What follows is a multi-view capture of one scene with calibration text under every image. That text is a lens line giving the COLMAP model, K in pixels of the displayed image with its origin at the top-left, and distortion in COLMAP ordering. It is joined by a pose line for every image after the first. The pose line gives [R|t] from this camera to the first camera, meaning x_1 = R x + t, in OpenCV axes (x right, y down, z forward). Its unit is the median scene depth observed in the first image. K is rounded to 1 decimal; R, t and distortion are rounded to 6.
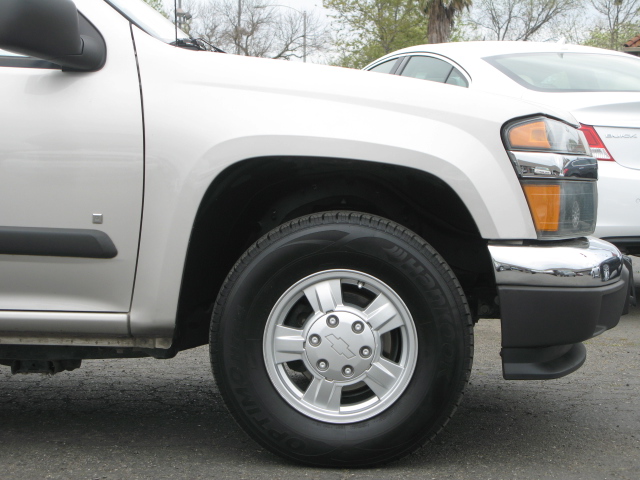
lens RADIAL K [[1498.1, 0, 318.6], [0, 1498.1, 243.5], [0, 0, 1]] dist [0.042431, 0.000000]
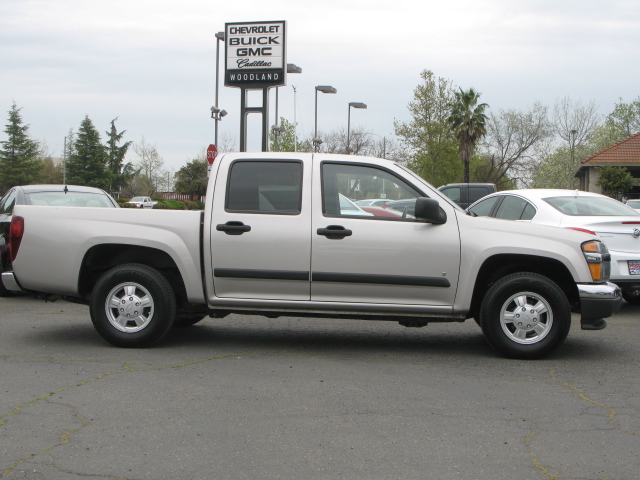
lens RADIAL K [[961.7, 0, 322.2], [0, 961.7, 237.3], [0, 0, 1]] dist [-0.069514, 0.000000]
pose [[0.998431, 0.008714, -0.055305, -0.279094], [-0.010937, 0.999139, -0.040024, -0.010206], [0.054909, 0.040566, 0.997667, -0.898140]]
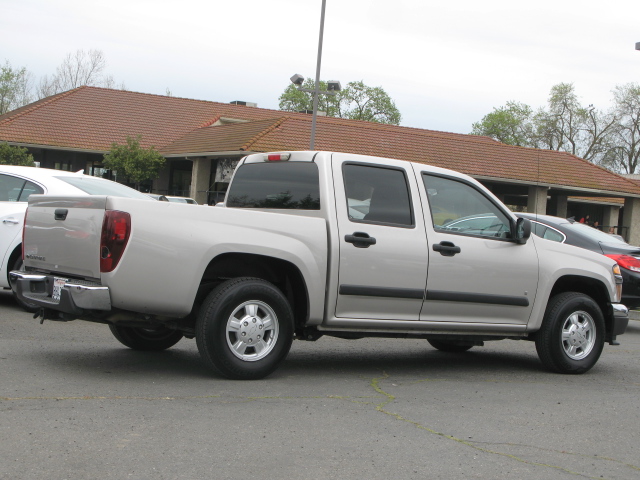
lens RADIAL K [[1168.6, 0, 321.8], [0, 1168.6, 241.1], [0, 0, 1]] dist [0.090737, 0.000000]
pose [[0.782577, 0.044450, 0.620964, -1.907030], [-0.031580, 0.998998, -0.031712, -0.033265], [-0.621752, 0.005207, 0.783197, -0.582688]]
